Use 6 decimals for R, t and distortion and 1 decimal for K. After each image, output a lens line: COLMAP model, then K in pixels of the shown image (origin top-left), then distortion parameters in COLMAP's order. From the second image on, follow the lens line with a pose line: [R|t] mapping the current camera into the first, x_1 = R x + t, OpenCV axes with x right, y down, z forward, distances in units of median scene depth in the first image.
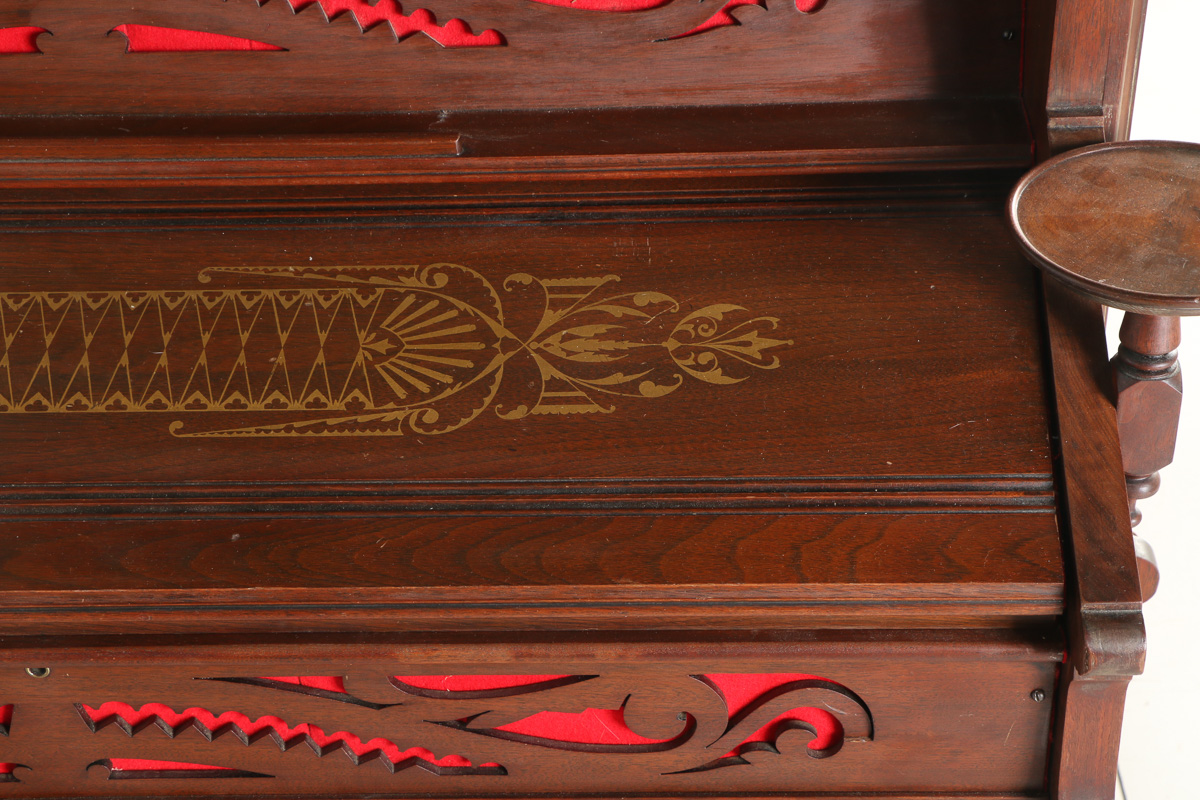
lens RADIAL K [[2041.1, 0, 597.0], [0, 2041.1, 399.9], [0, 0, 1]] dist [0.167163, 0.000000]
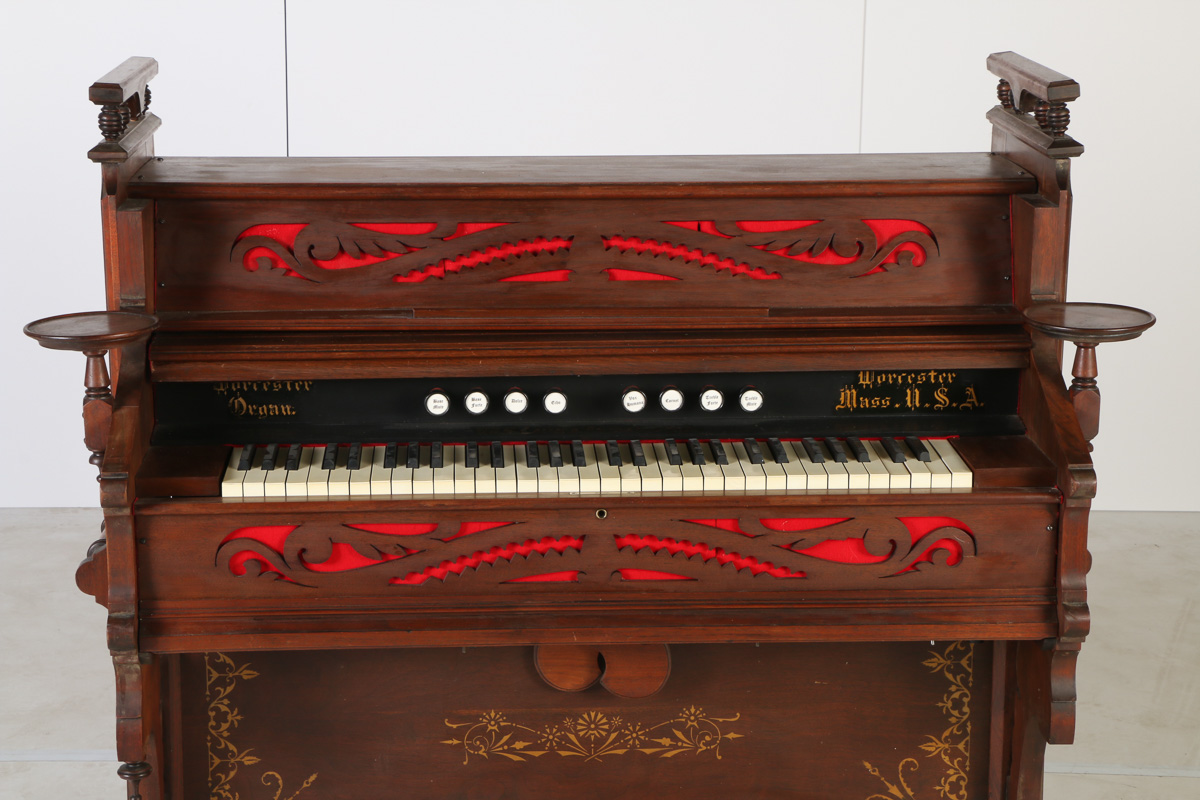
lens RADIAL K [[2368.0, 0, 602.2], [0, 2368.0, 399.5], [0, 0, 1]] dist [0.317829, 0.000000]
pose [[0.993164, 0.026341, 0.113719, -0.537224], [0.017511, 0.929563, -0.368248, 0.908949], [-0.115409, 0.367722, 0.922747, -1.320577]]
